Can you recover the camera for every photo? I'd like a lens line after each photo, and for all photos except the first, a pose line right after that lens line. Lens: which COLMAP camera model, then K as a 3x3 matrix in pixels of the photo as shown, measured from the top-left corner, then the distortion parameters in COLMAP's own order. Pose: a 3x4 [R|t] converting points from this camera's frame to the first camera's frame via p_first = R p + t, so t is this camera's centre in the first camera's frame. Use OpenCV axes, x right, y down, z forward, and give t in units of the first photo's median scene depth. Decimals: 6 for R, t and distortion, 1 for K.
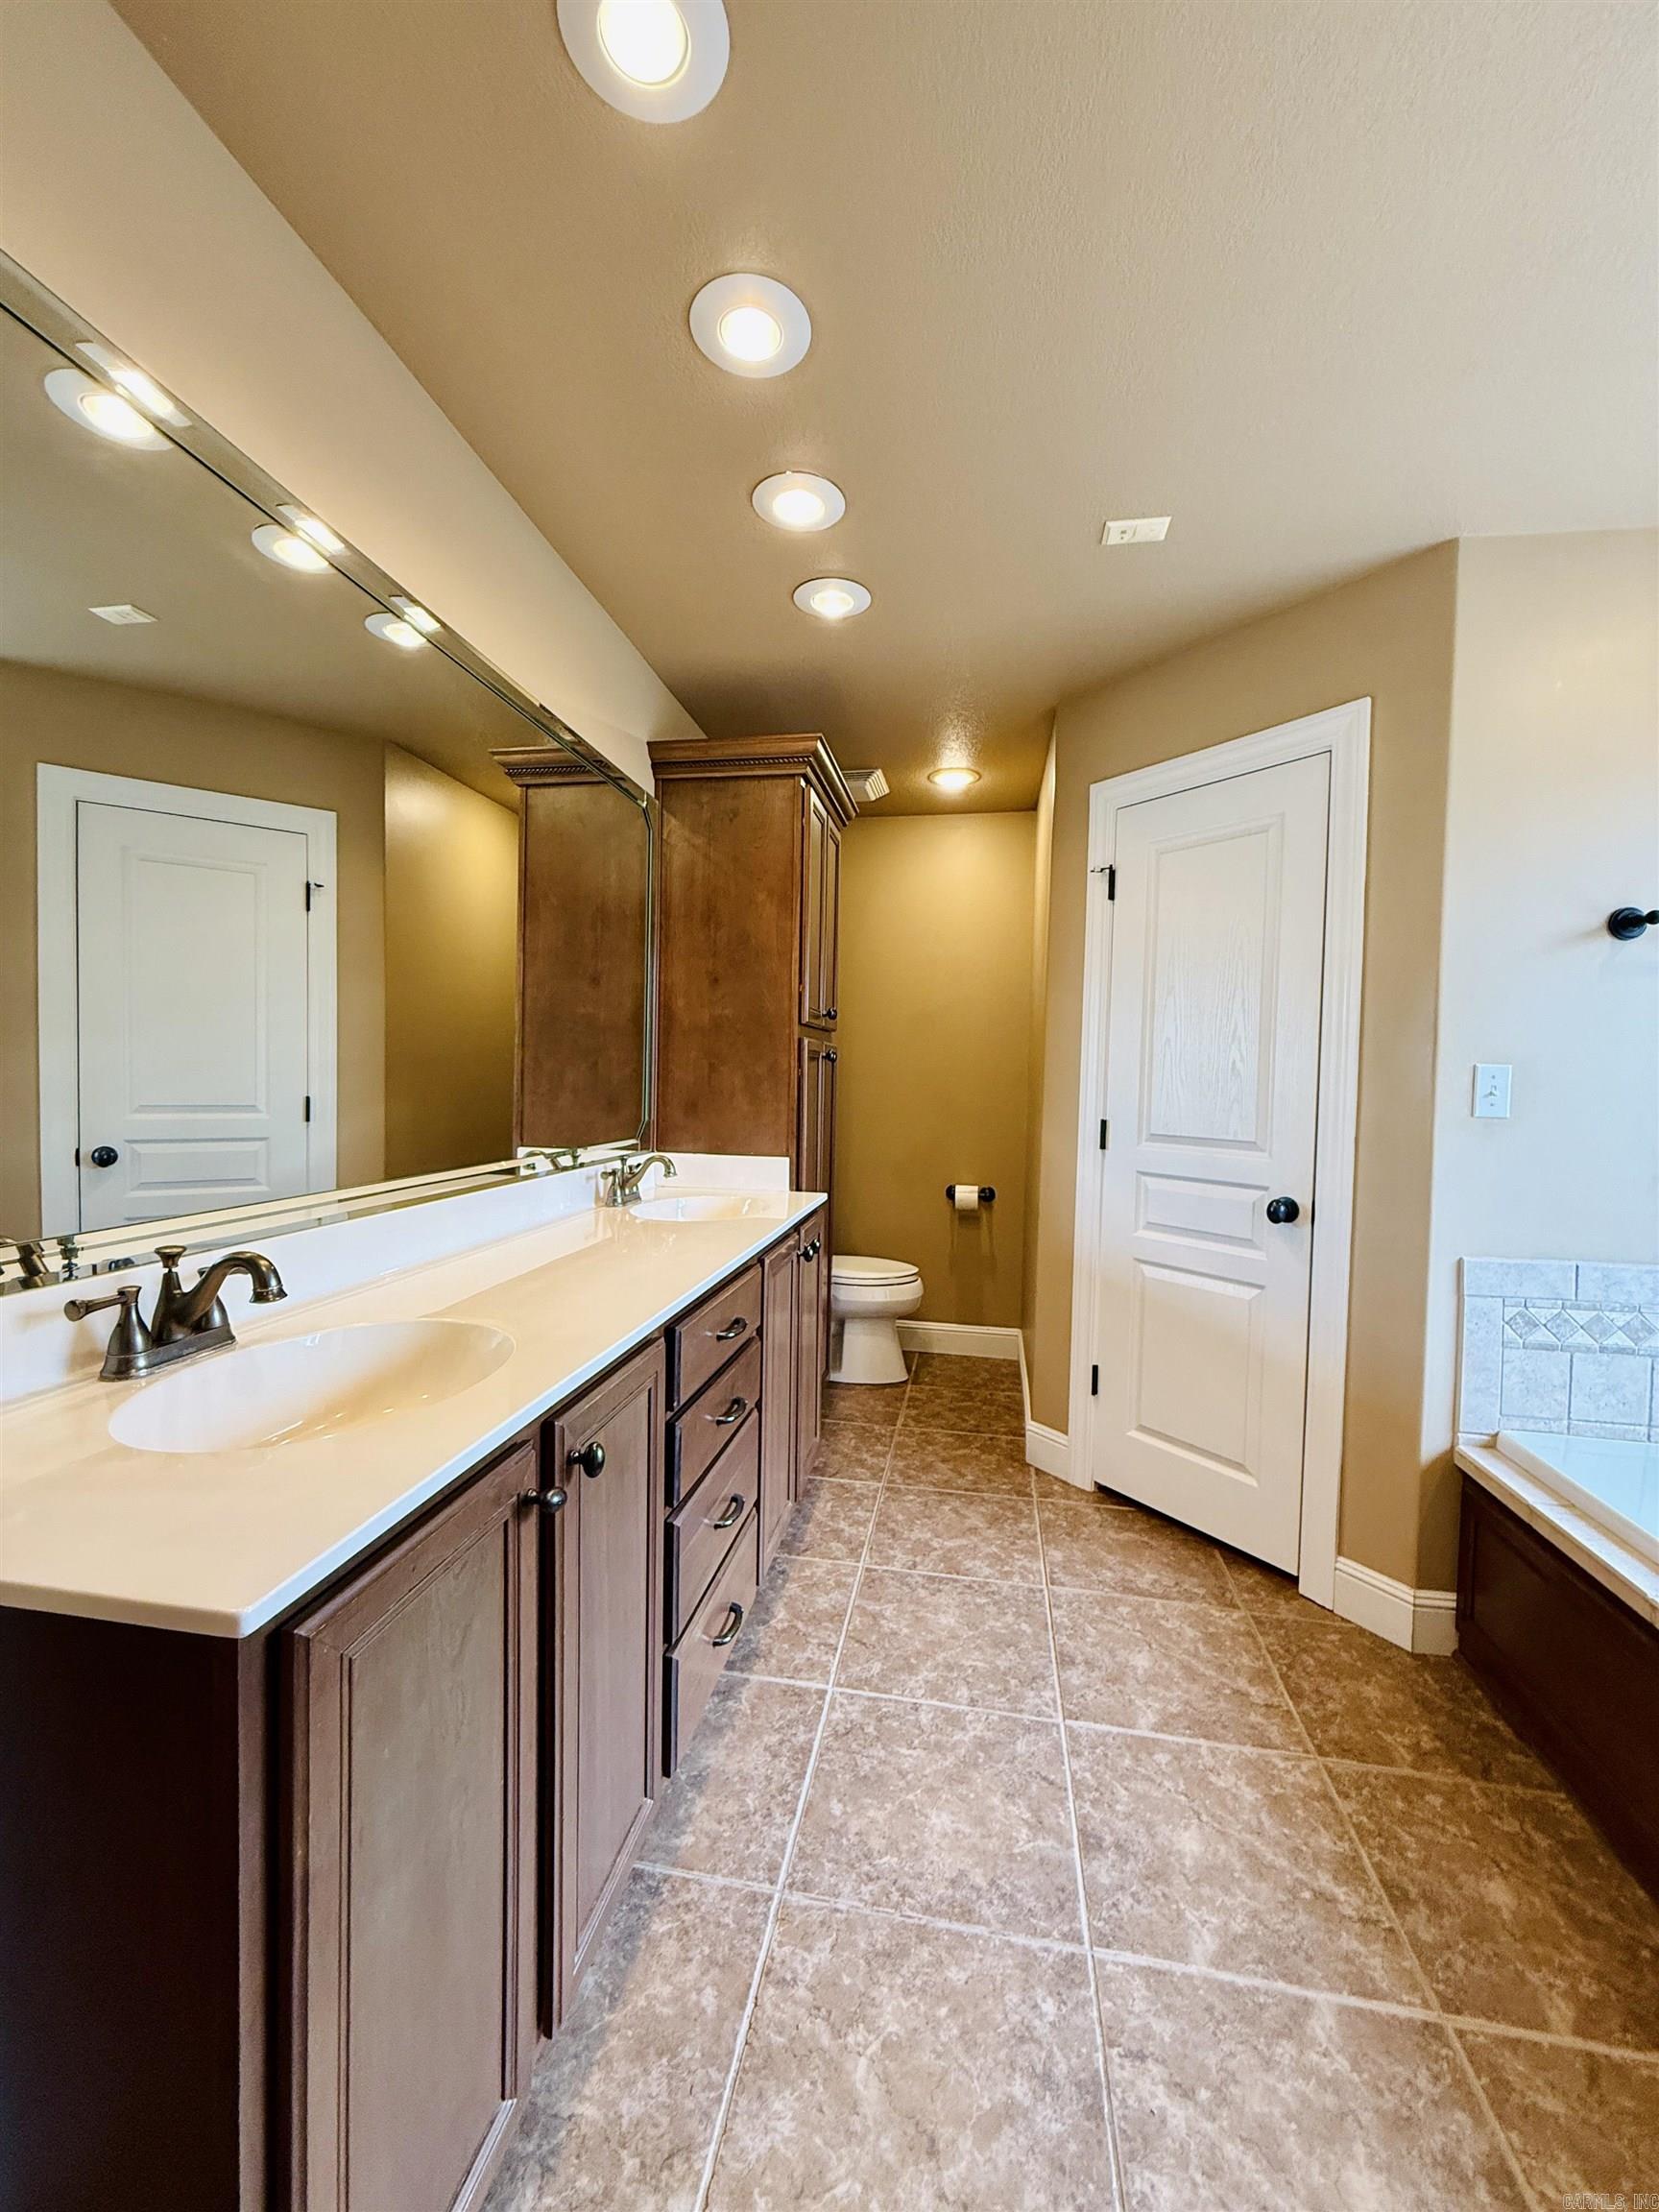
lens RADIAL K [[873.8, 0, 829.4], [0, 873.8, 1105.5], [0, 0, 1]] dist [-0.000705, -0.000143]
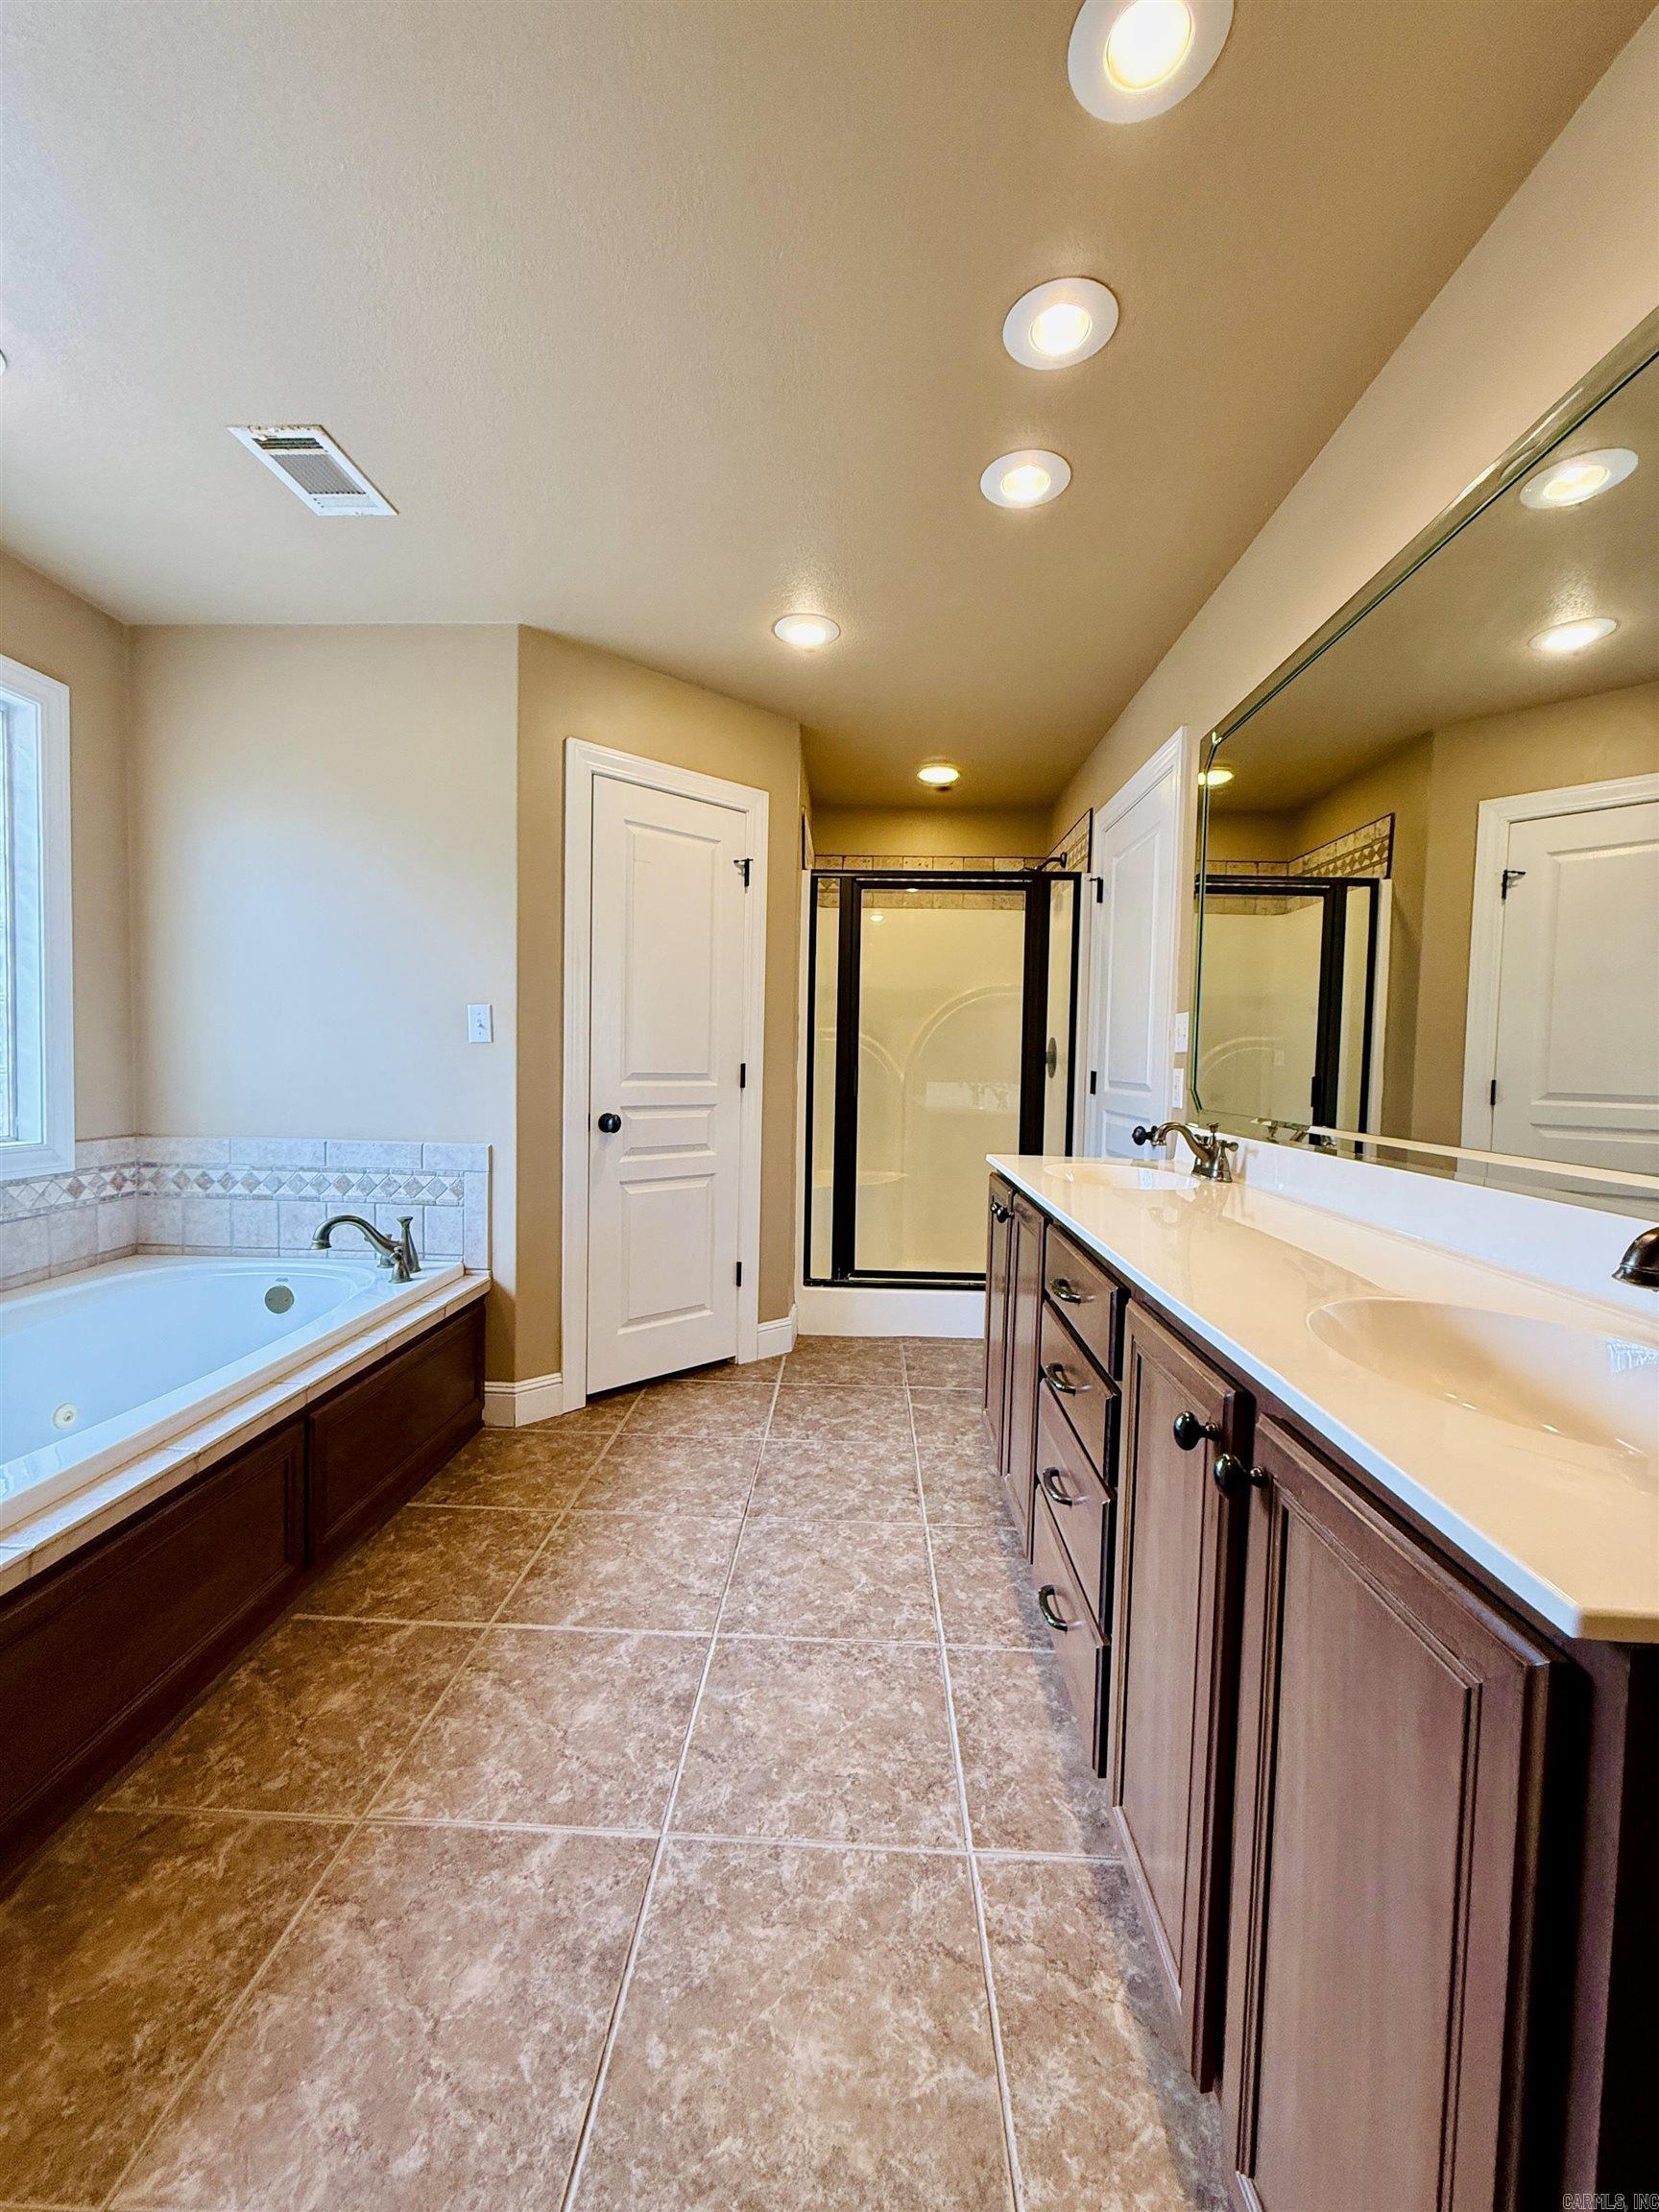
lens RADIAL K [[873.8, 0, 827.6], [0, 873.8, 1099.7], [0, 0, 1]] dist [-0.000705, -0.000143]
pose [[-0.989655, -0.032894, -0.139645, 0.278869], [-0.044655, 0.995636, 0.081943, -0.008051], [0.136340, 0.087332, -0.986805, 1.907089]]
